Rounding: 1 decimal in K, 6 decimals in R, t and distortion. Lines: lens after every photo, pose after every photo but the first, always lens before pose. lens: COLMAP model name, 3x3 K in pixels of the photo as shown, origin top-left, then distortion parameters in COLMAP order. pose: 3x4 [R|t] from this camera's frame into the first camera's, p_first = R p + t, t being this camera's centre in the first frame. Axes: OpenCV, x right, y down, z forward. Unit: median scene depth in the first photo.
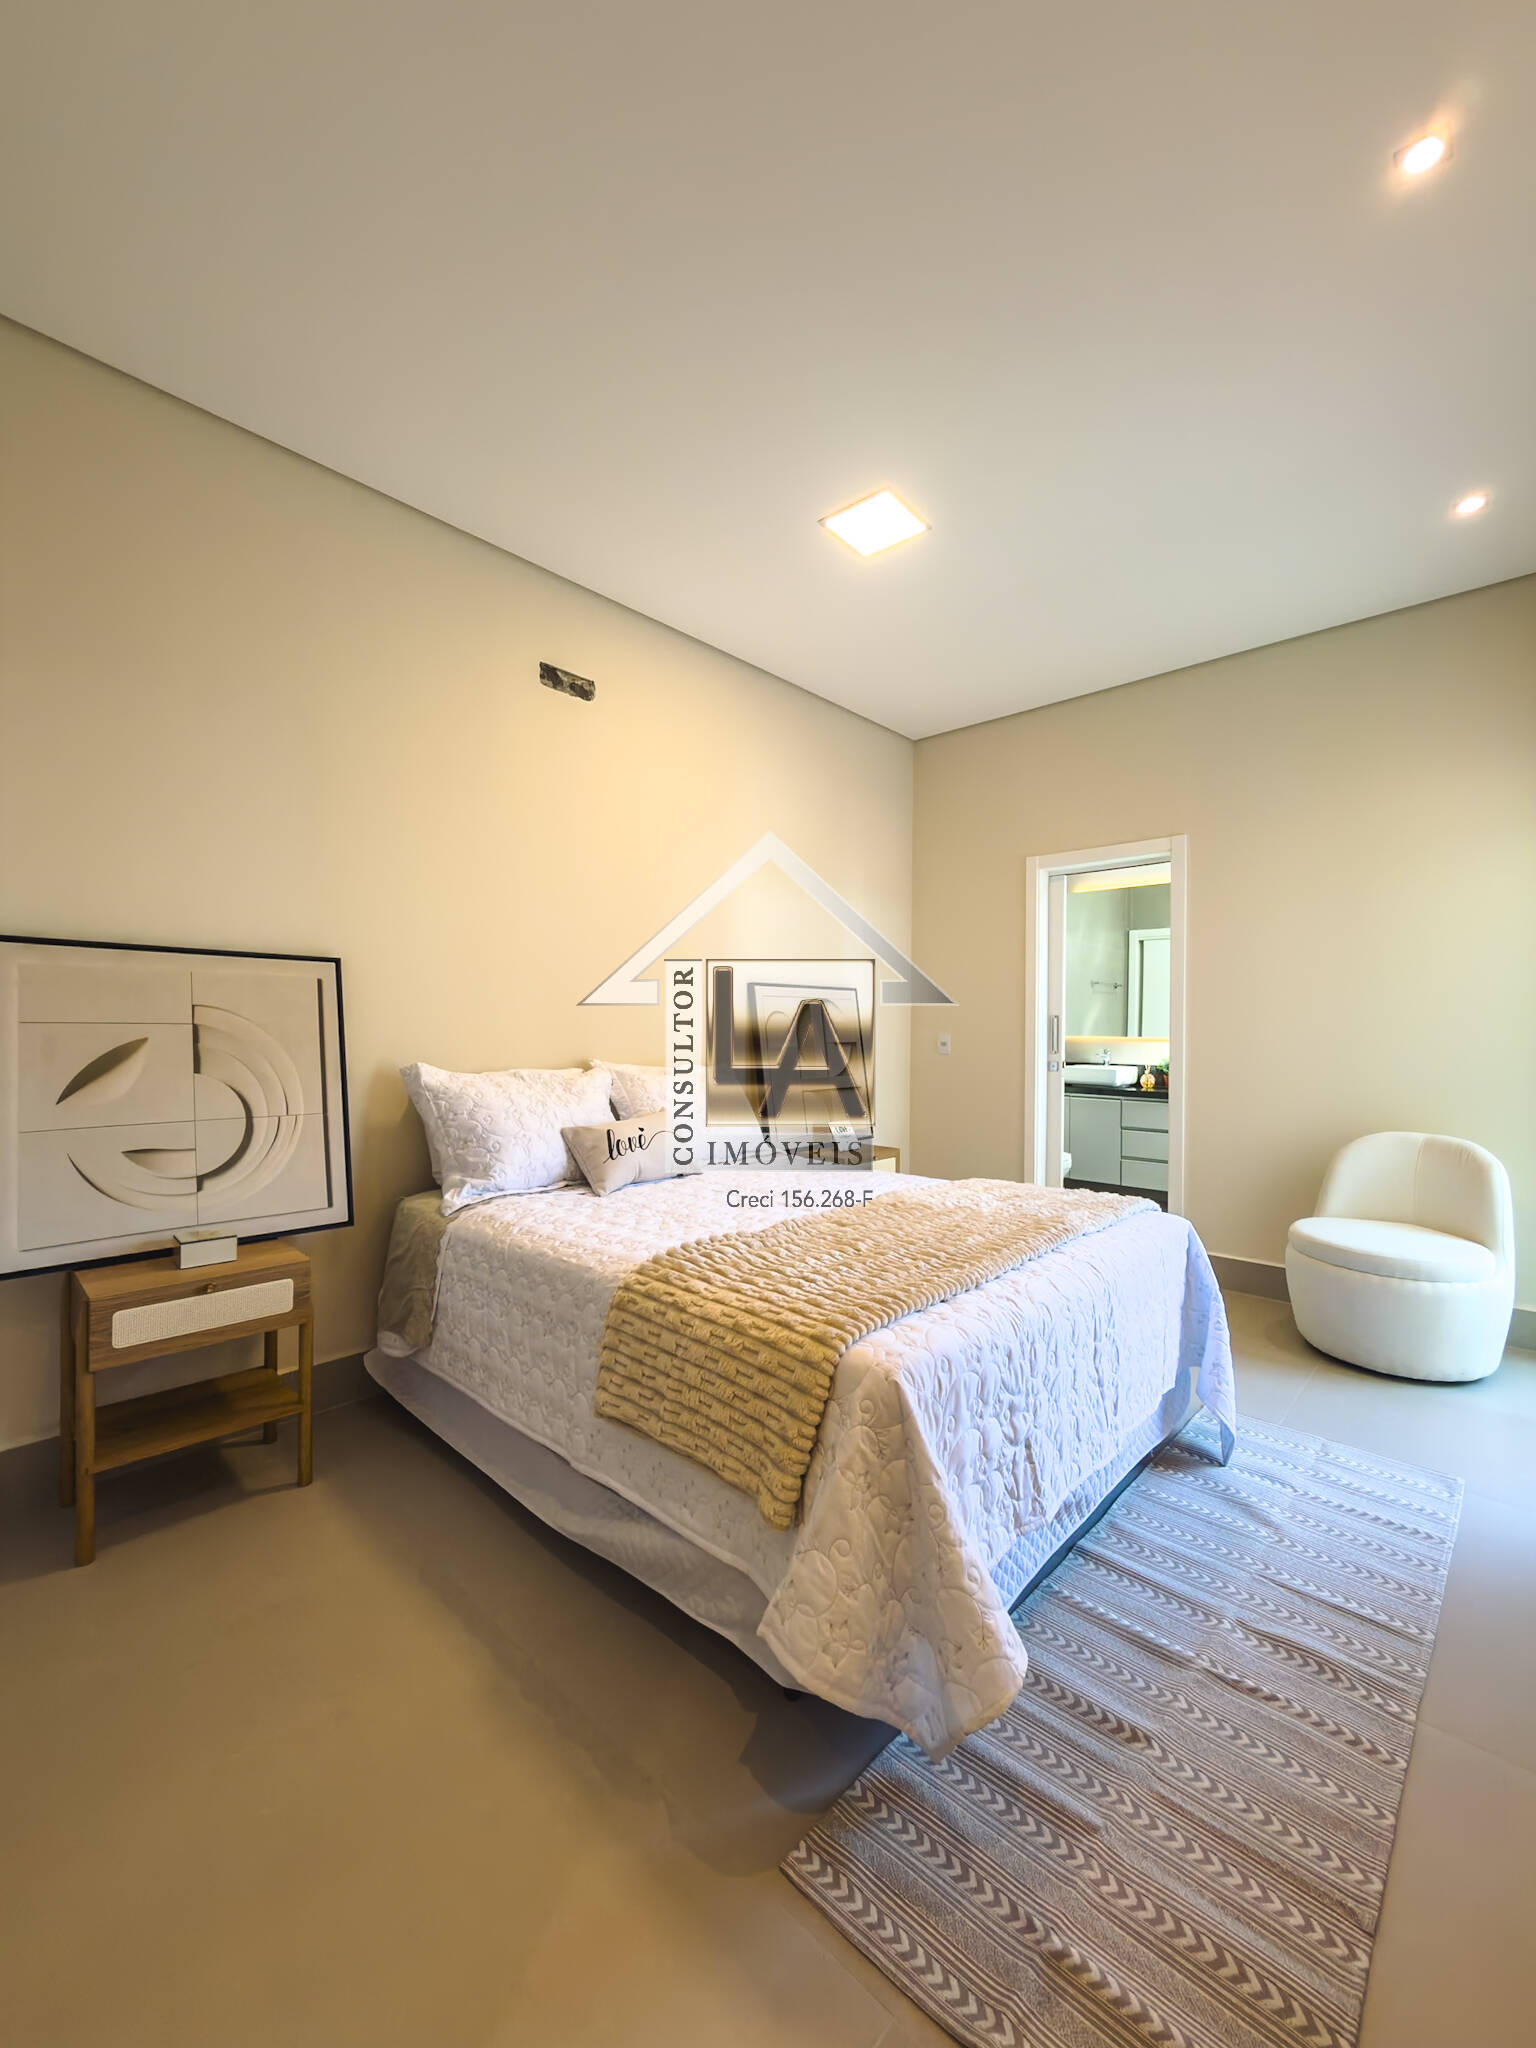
lens RADIAL K [[825.8, 0, 764.8], [0, 825.8, 1031.2], [0, 0, 1]] dist [-0.004441, 0.000852]
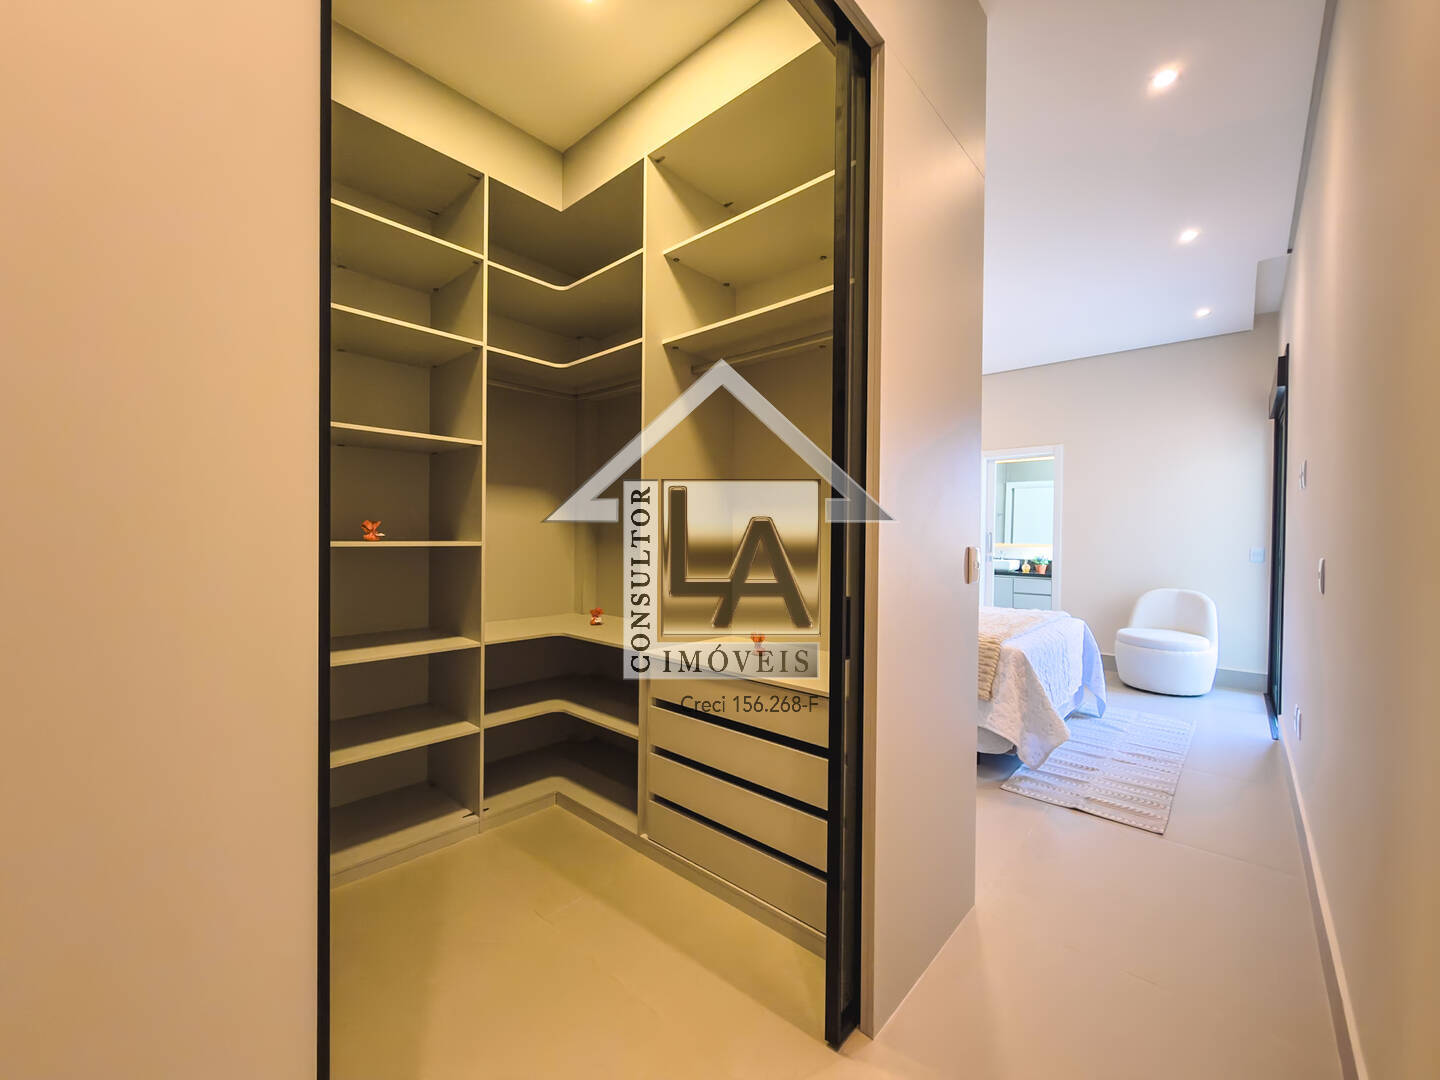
lens RADIAL K [[580.6, 0, 721.0], [0, 580.6, 544.0], [0, 0, 1]] dist [-0.004441, 0.000852]
pose [[0.999761, 0.002856, 0.021675, -0.498374], [-0.003040, 0.999960, 0.008428, -0.003684], [-0.021650, -0.008492, 0.999730, -0.568606]]
